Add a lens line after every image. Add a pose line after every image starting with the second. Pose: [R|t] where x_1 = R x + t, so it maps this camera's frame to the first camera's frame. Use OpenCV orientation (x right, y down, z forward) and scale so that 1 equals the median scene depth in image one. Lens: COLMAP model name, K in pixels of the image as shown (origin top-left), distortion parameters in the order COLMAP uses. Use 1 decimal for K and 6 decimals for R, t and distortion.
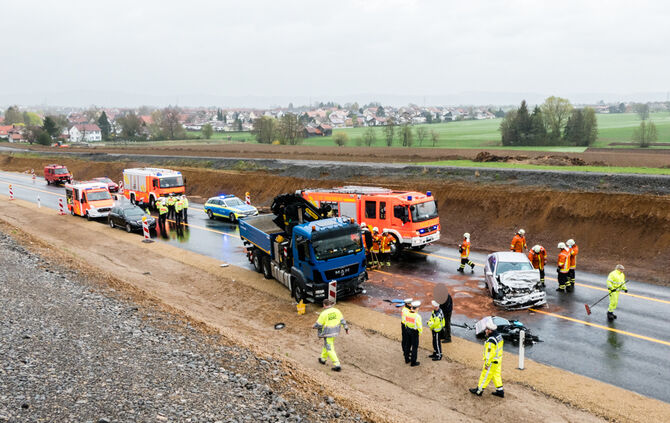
lens RADIAL K [[620.3, 0, 343.0], [0, 620.3, 220.1], [0, 0, 1]] dist [0.008338, -0.001041]
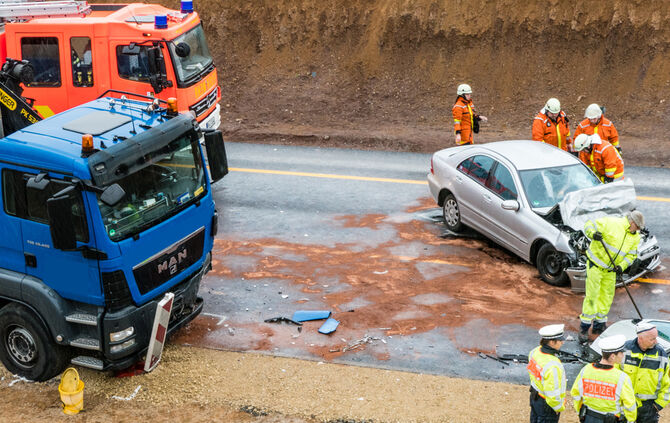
lens RADIAL K [[1341.2, 0, 335.0], [0, 1341.2, 211.5], [0, 0, 1]] dist [-0.006848, 0.060305]
pose [[0.854172, -0.144046, 0.499641, -0.273824], [0.081823, 0.986128, 0.144417, -0.039298], [-0.513513, -0.082475, 0.854109, 0.332014]]
